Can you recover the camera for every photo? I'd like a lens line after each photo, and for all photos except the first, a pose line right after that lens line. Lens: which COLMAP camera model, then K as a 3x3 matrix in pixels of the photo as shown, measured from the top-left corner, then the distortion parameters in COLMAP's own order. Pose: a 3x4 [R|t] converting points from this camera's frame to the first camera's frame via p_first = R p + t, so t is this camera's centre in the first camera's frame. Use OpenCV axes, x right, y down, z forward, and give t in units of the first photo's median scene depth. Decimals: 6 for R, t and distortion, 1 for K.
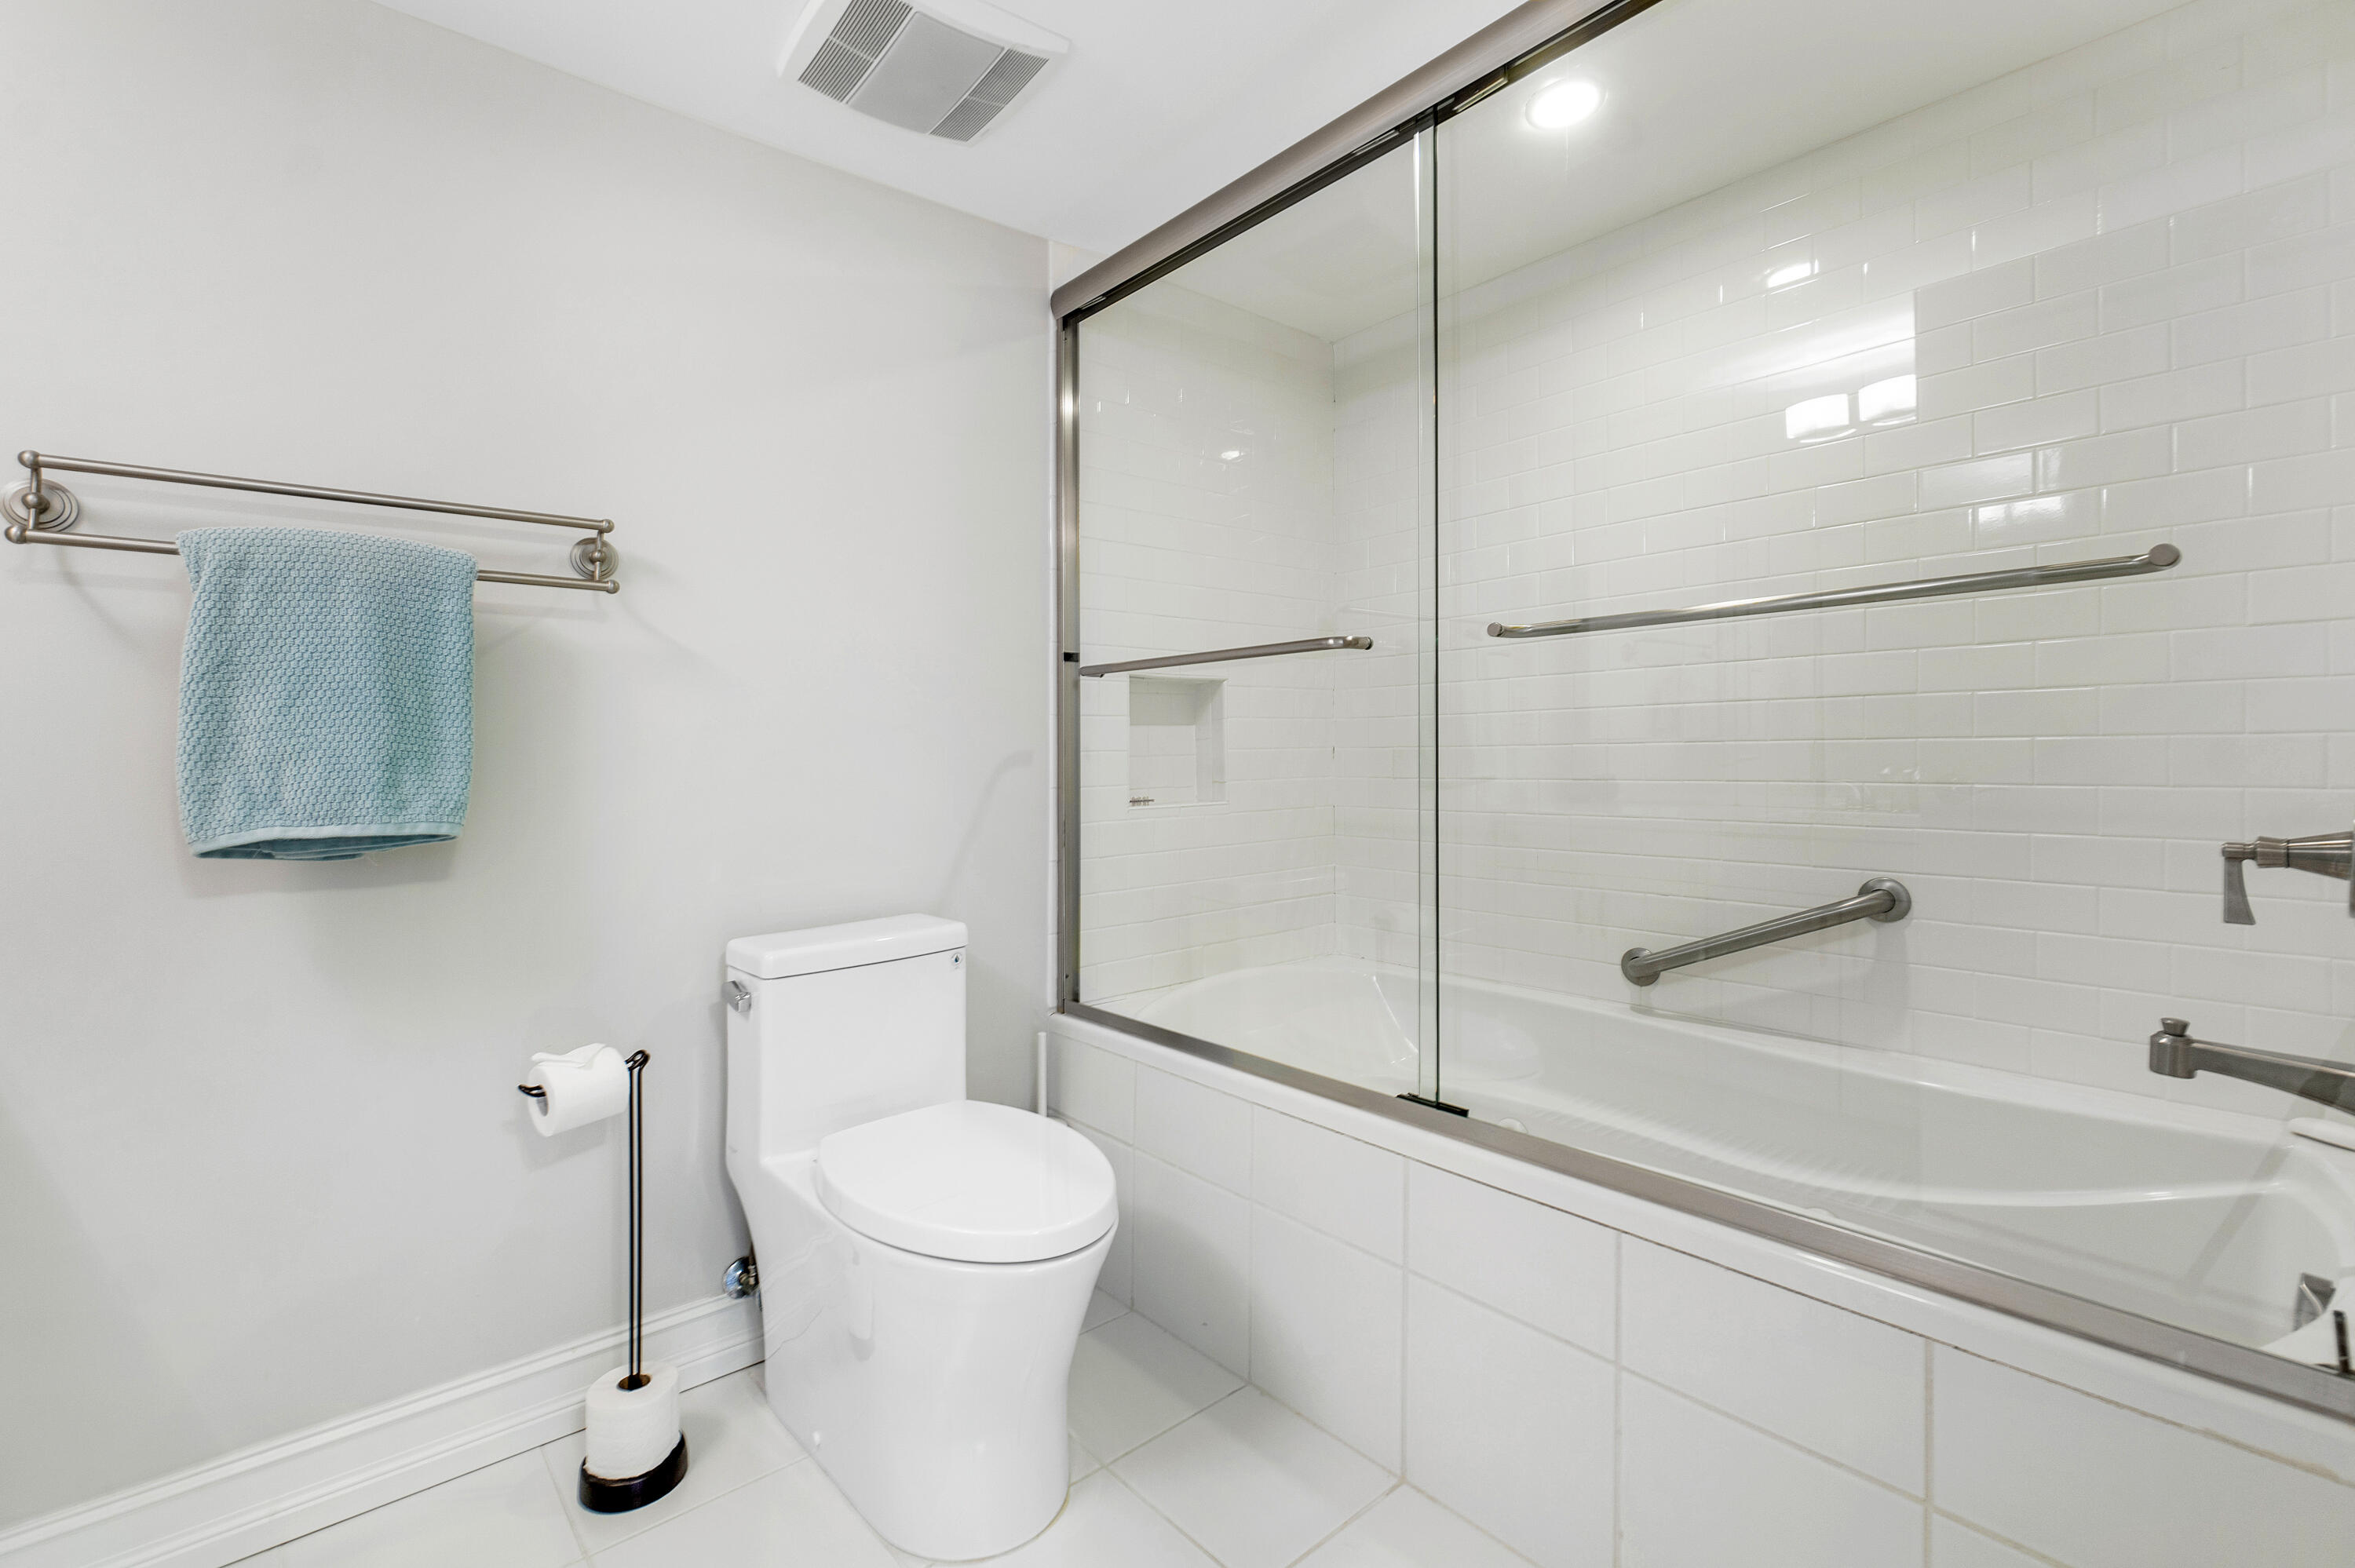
lens RADIAL K [[1029.0, 0, 1177.5], [0, 1029.0, 784.0], [0, 0, 1]] dist [0.000040, -0.000056]
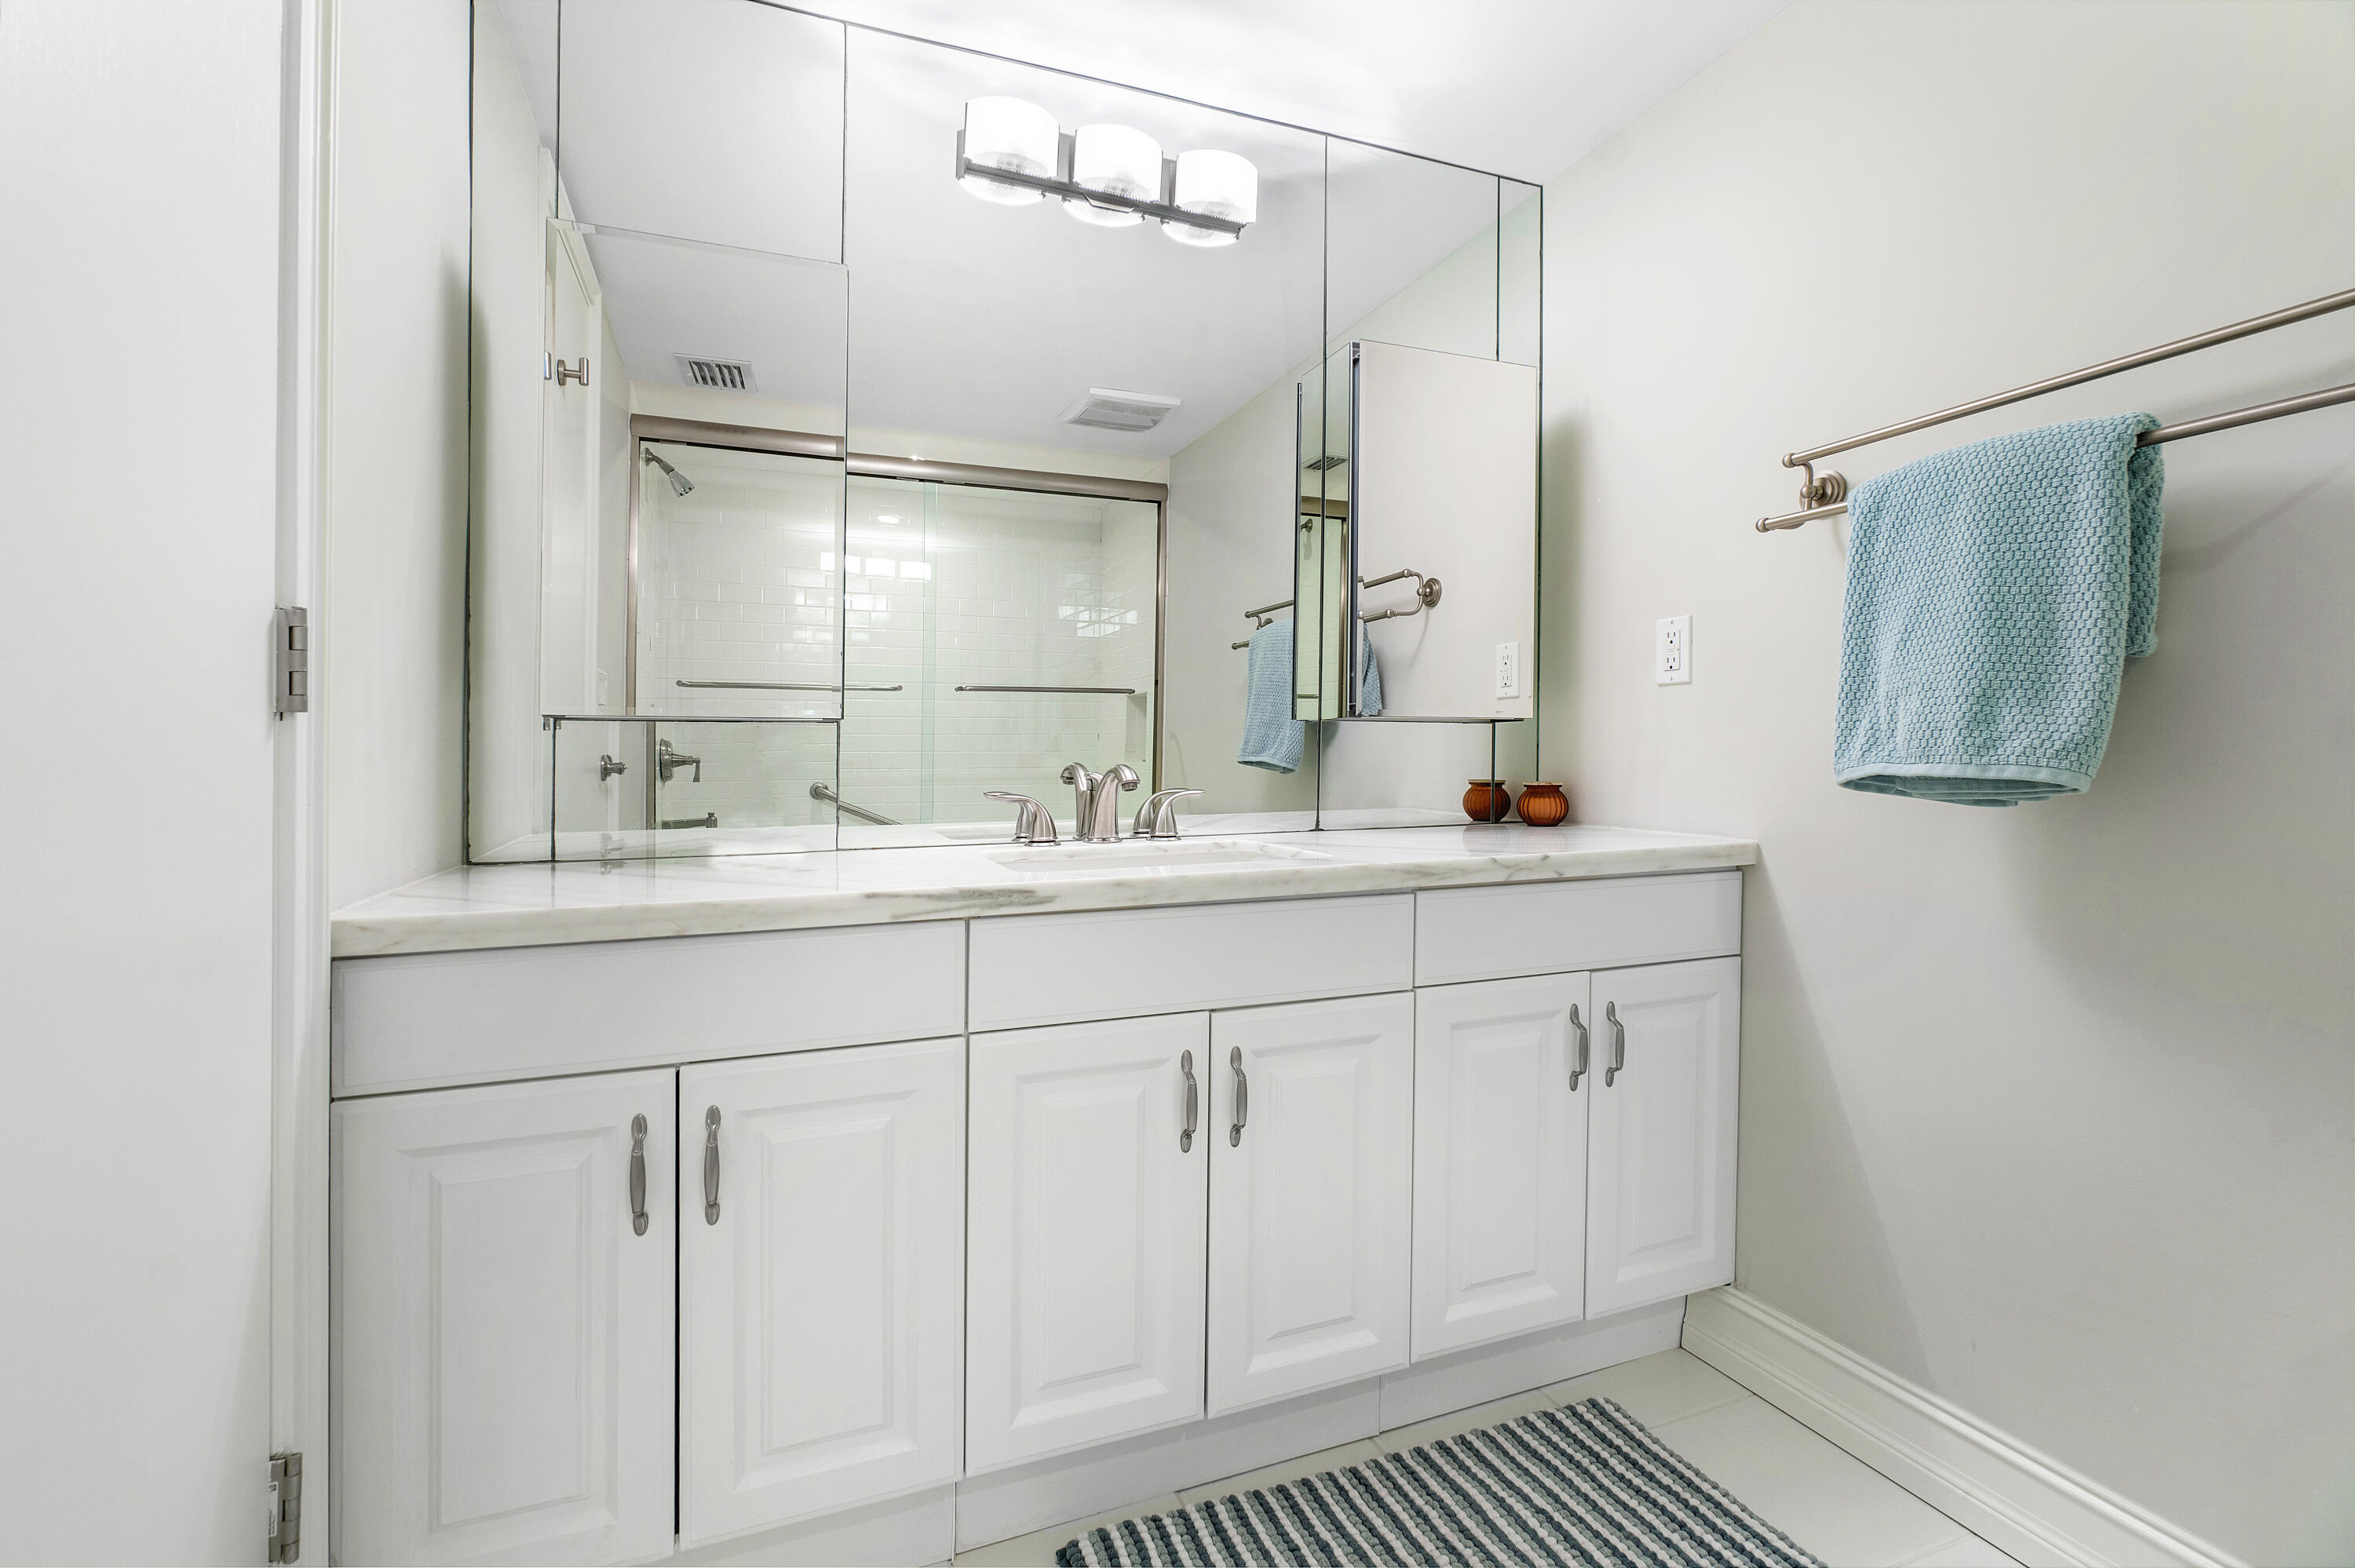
lens RADIAL K [[1055.1, 0, 1180.9], [0, 1055.1, 729.7], [0, 0, 1]] dist [-0.000611, -0.000233]
pose [[-0.325365, -0.004668, -0.945577, 0.296627], [-0.010285, 0.999946, -0.001397, 0.017041], [0.945533, 0.009271, -0.325396, 0.656866]]
